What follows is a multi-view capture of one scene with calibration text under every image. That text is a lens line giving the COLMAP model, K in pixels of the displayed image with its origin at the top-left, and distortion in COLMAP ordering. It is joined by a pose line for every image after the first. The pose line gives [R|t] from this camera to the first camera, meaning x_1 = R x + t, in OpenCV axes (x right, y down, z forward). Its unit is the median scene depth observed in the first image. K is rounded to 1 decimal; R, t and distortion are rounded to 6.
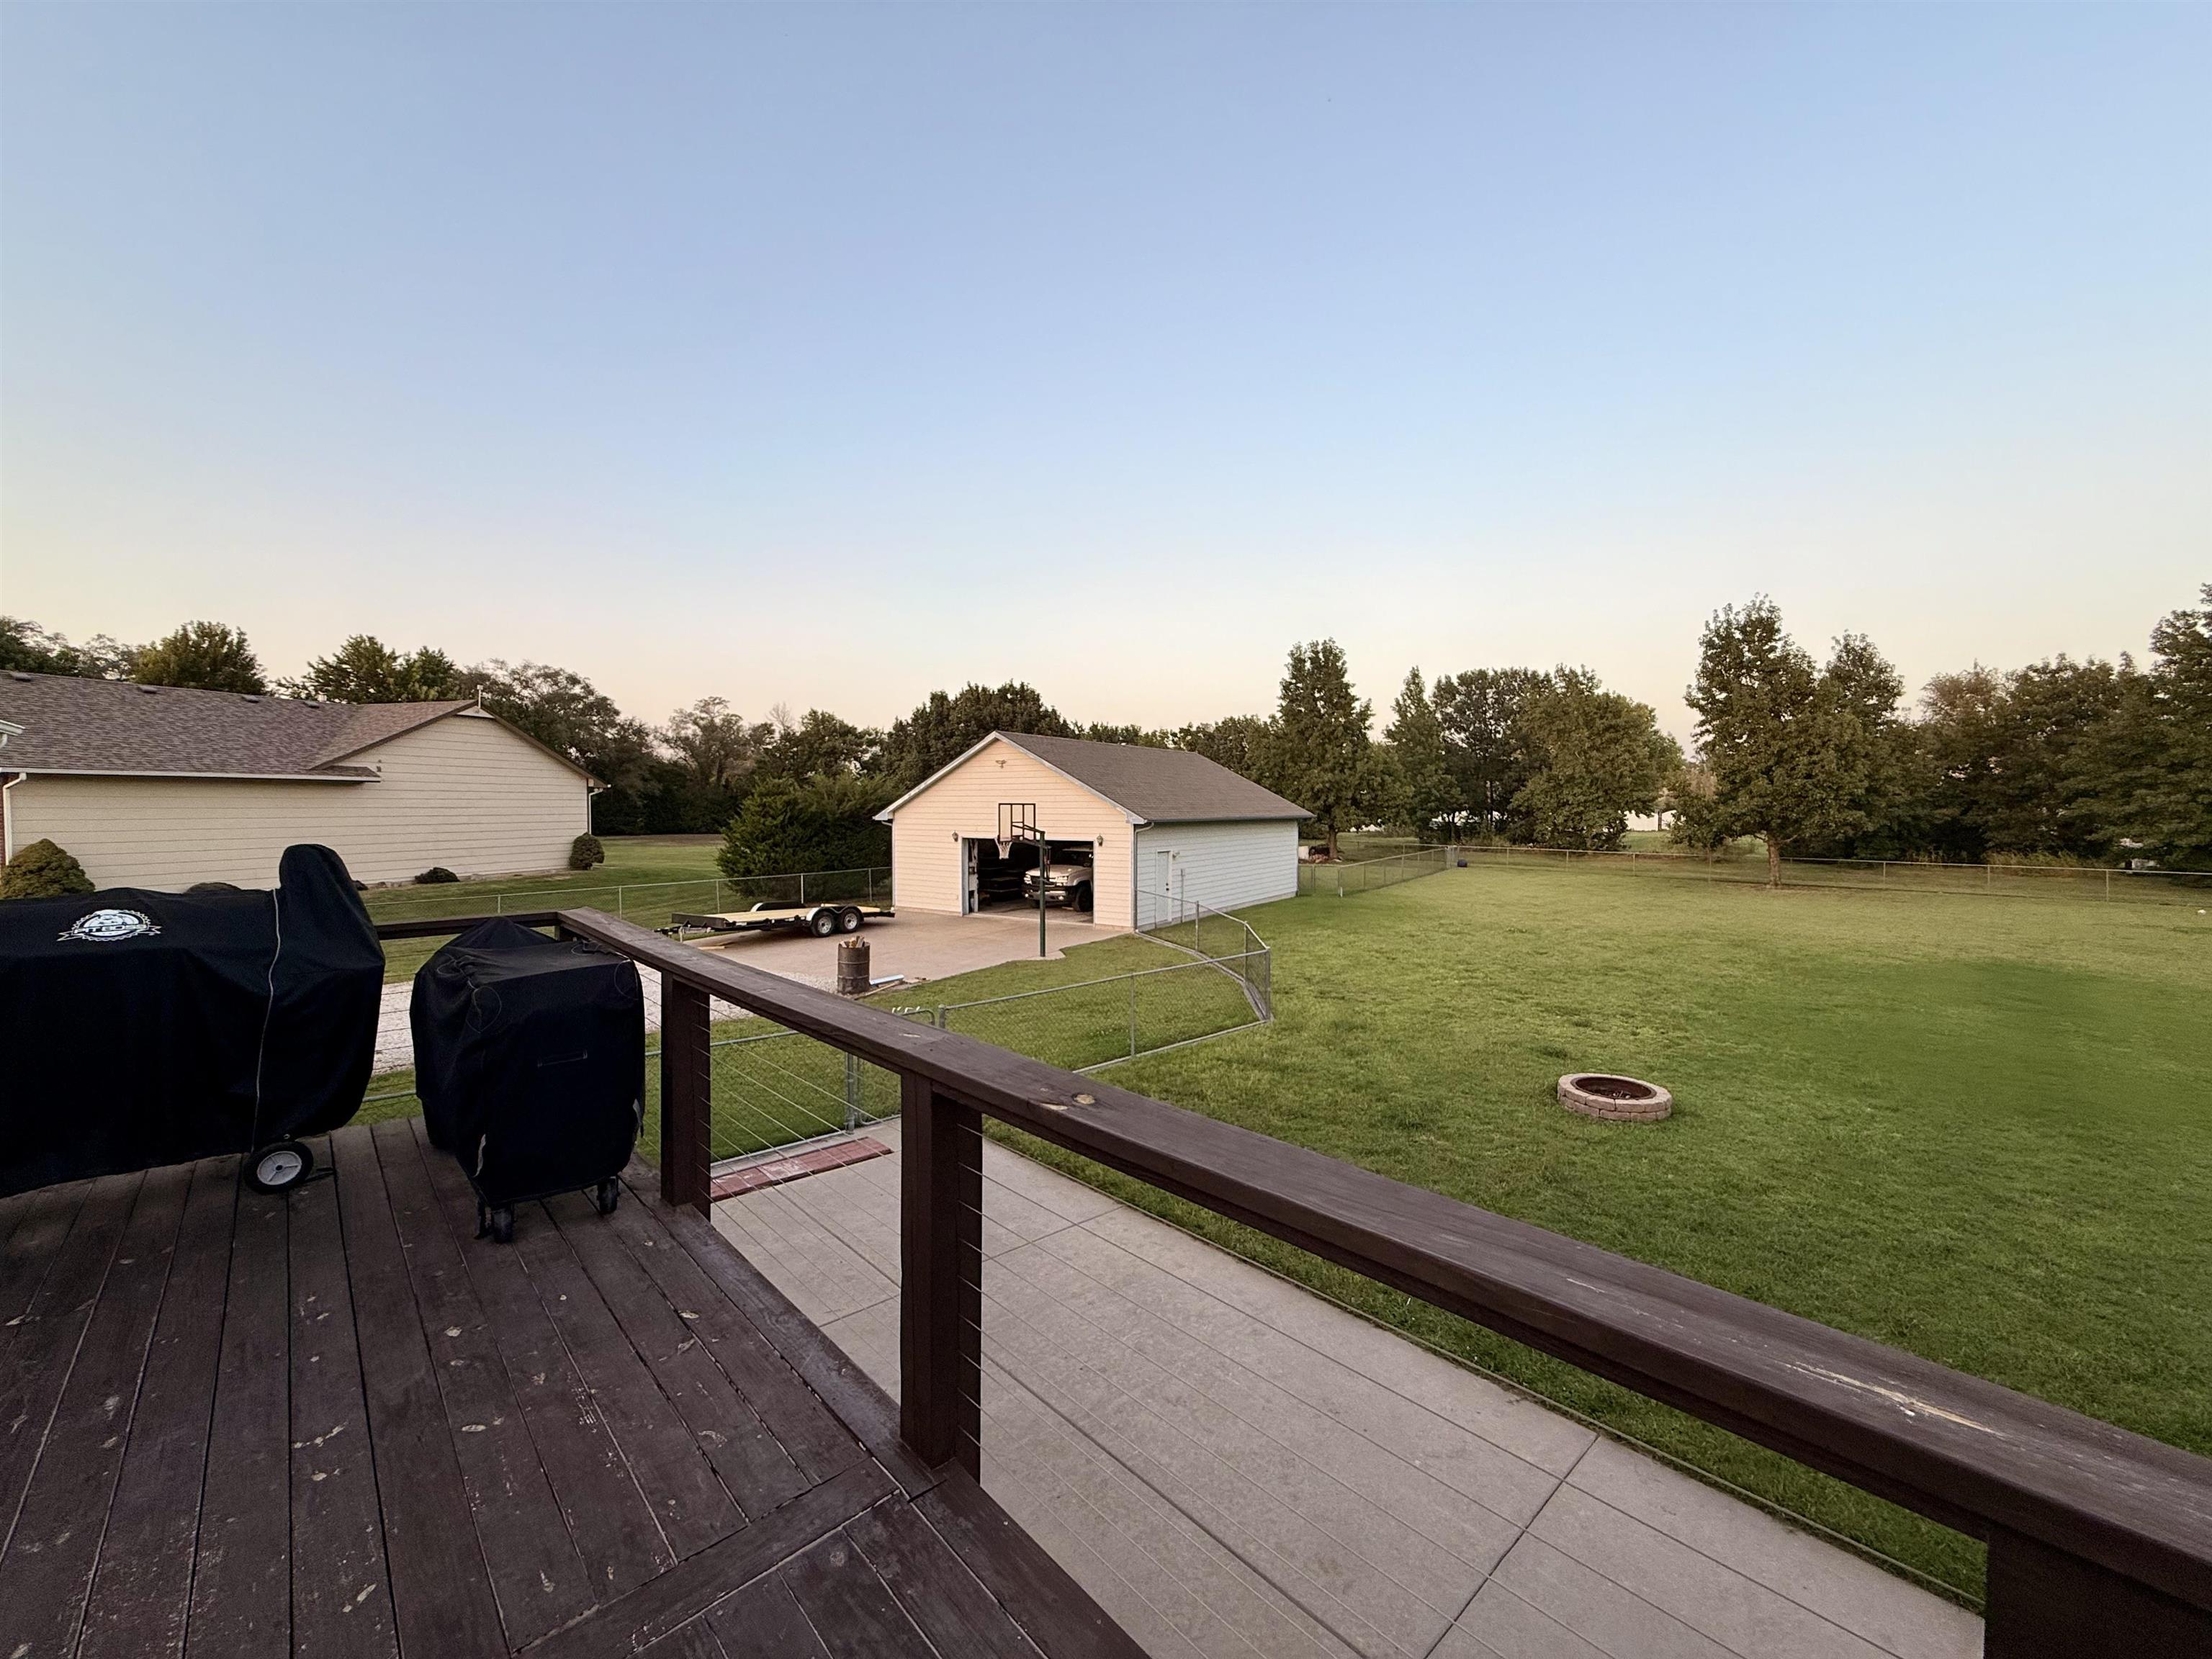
lens RADIAL K [[880.0, 0, 1099.9], [0, 880.0, 830.7], [0, 0, 1]] dist [-0.001376, 0.000659]
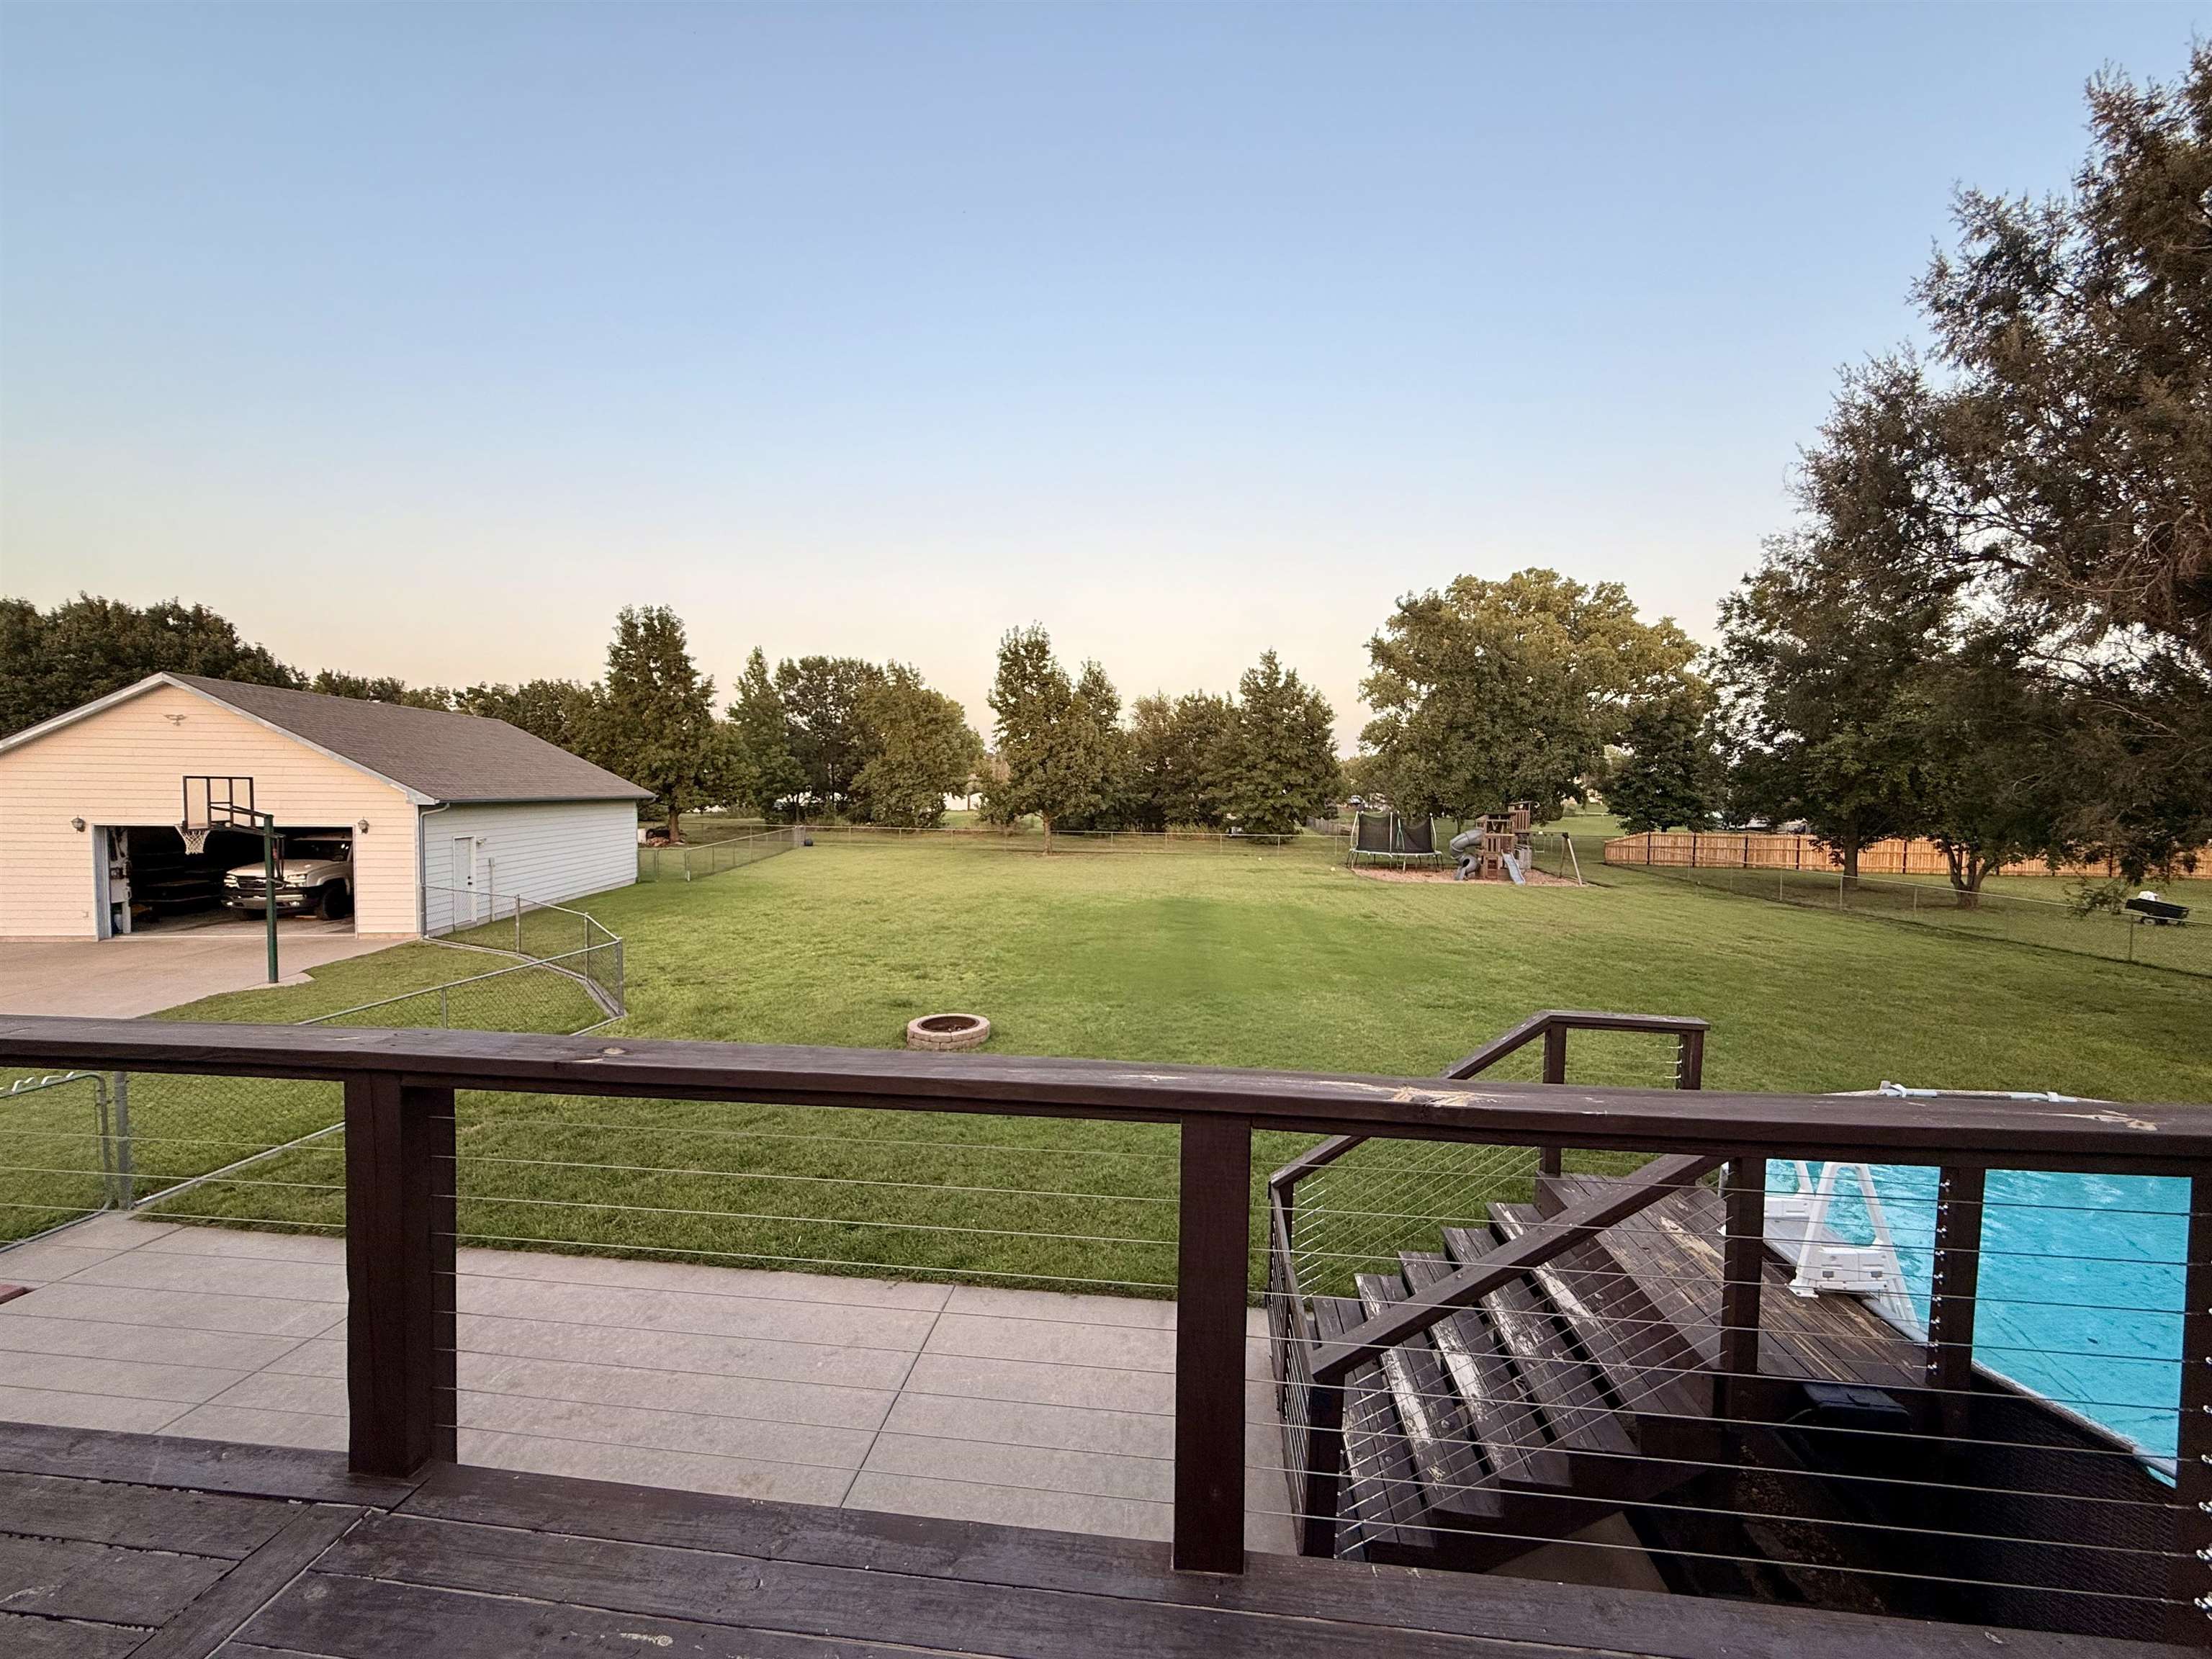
lens RADIAL K [[880.0, 0, 1100.4], [0, 880.0, 830.9], [0, 0, 1]] dist [-0.001376, 0.000659]
pose [[0.753851, -0.020701, 0.656719, -0.017769], [0.006060, 0.999680, 0.024555, -0.000028], [-0.657018, -0.014531, 0.753735, -0.016015]]
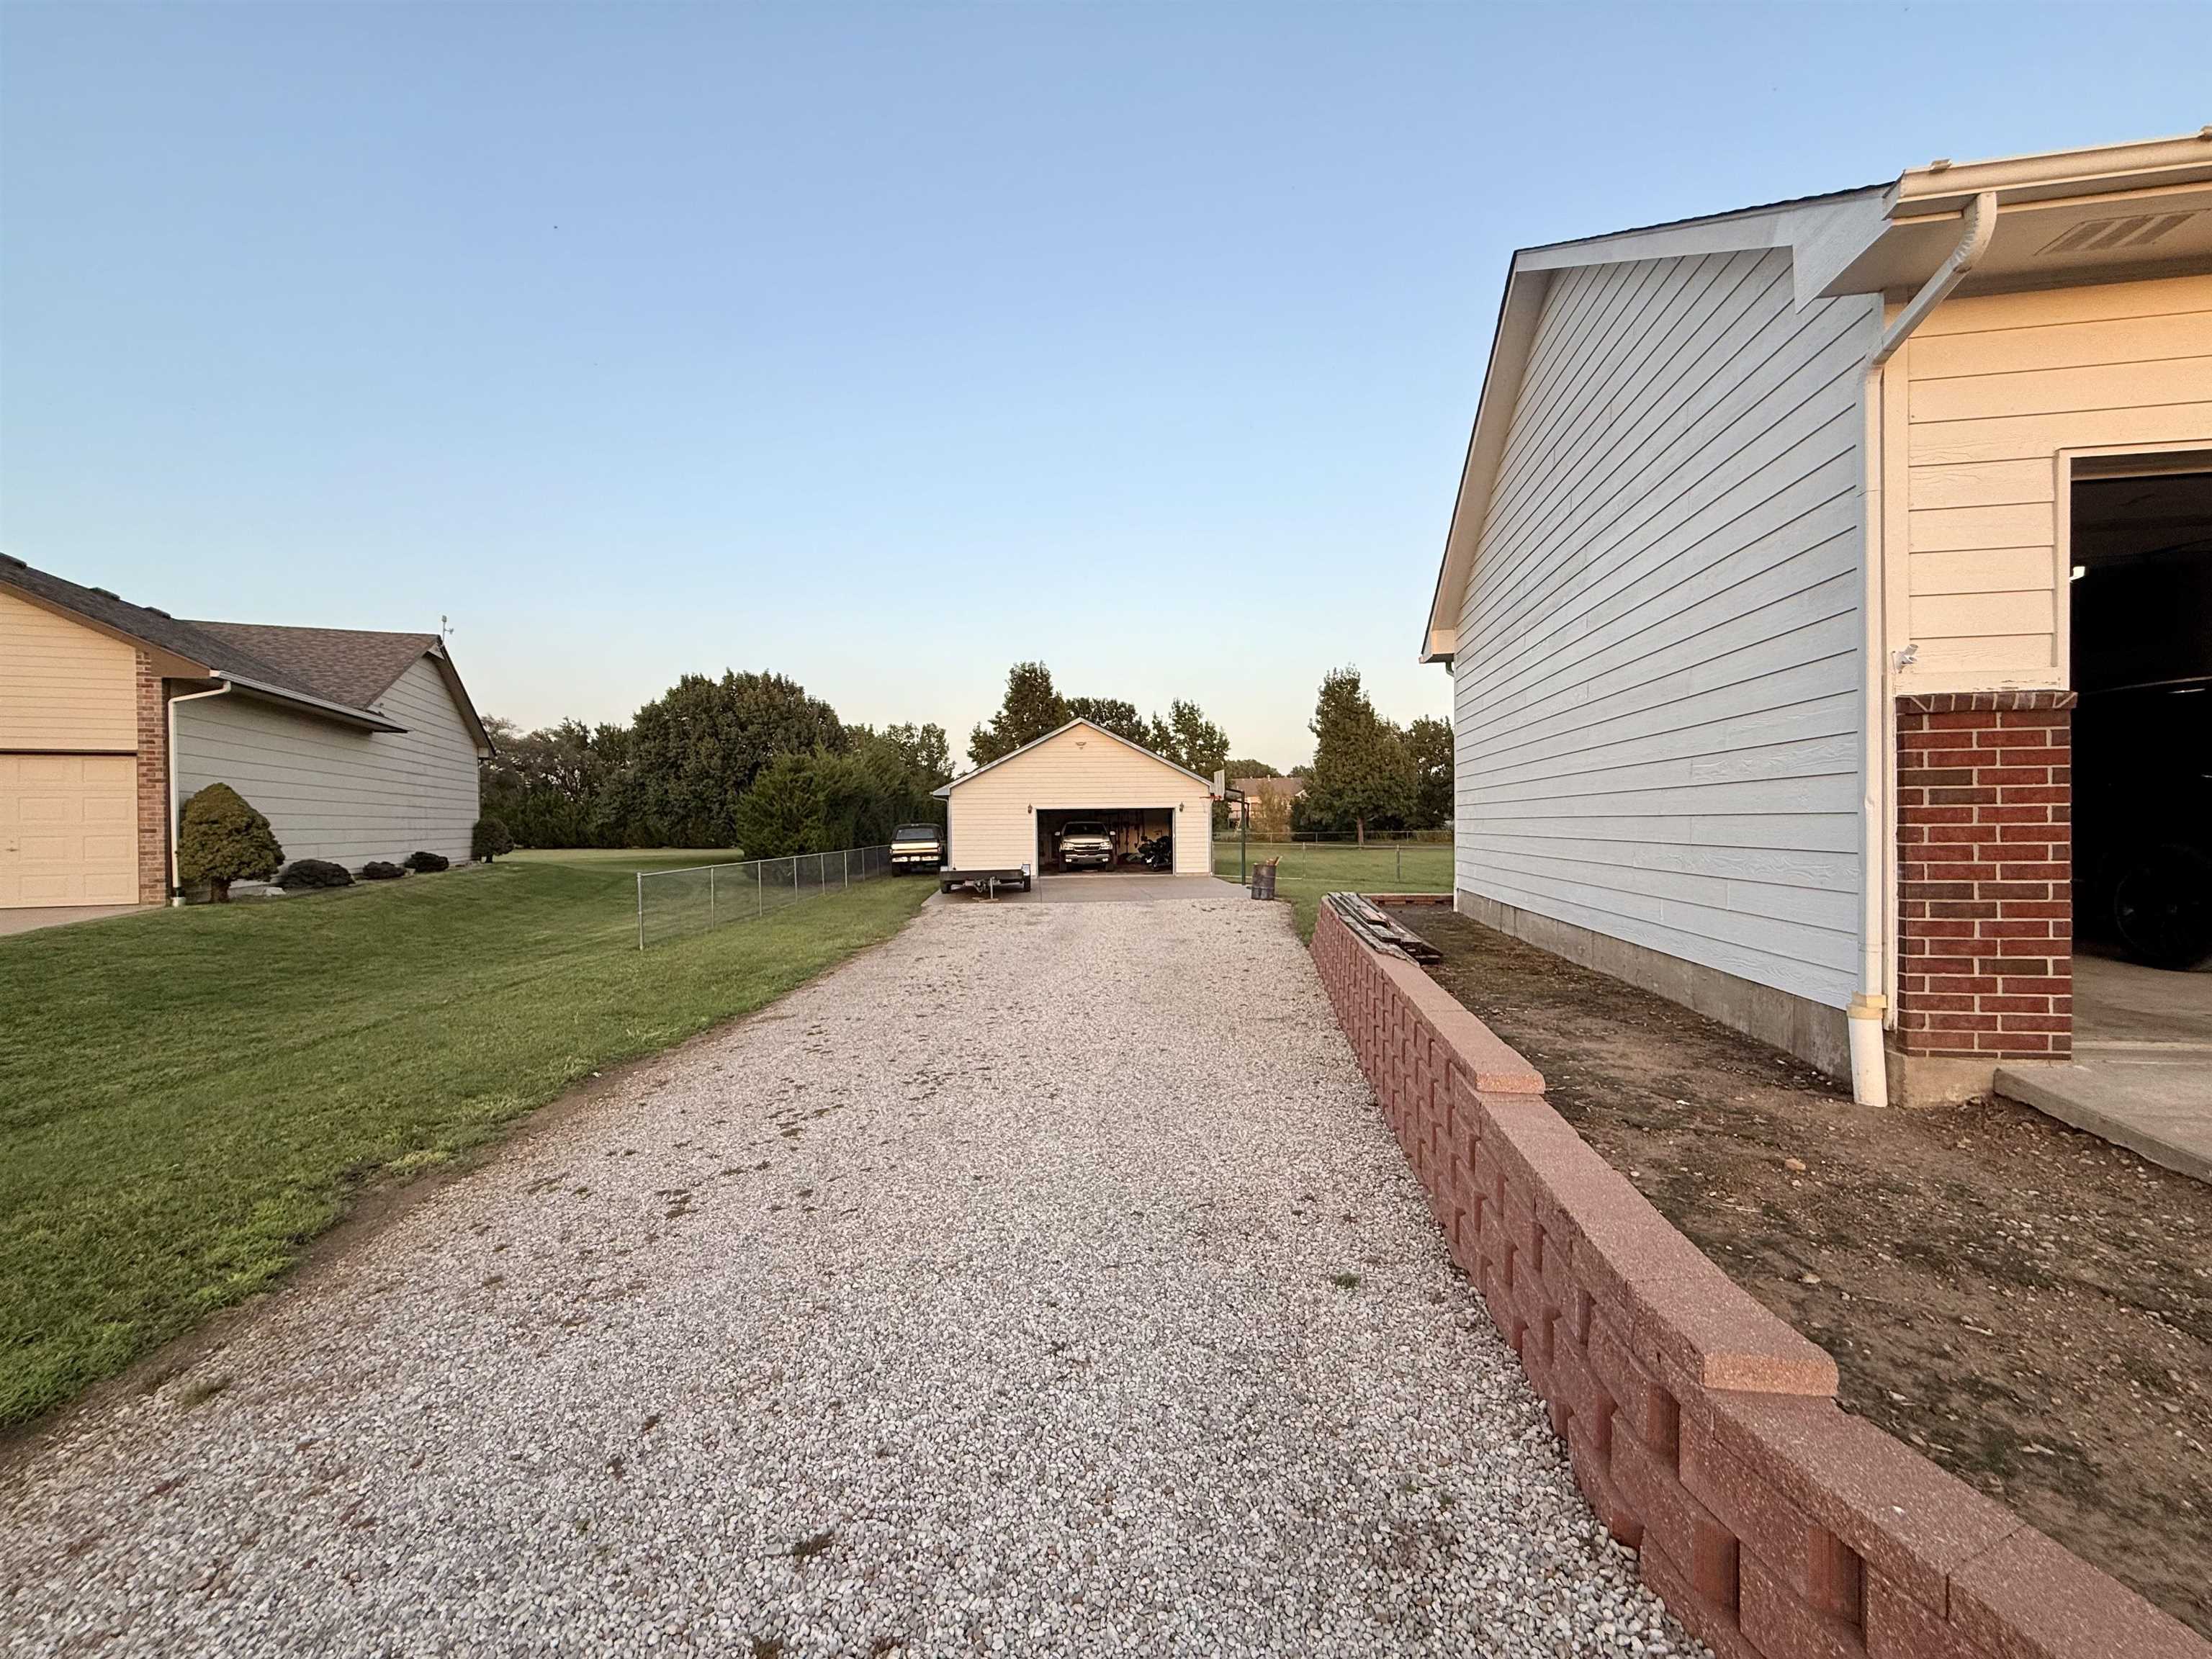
lens RADIAL K [[880.0, 0, 1096.2], [0, 880.0, 826.3], [0, 0, 1]] dist [-0.001376, 0.000659]
pose [[0.794823, -0.011939, 0.606724, -0.782286], [0.028810, 0.999421, -0.018075, 0.052141], [-0.606157, 0.031846, 0.794707, 0.051713]]
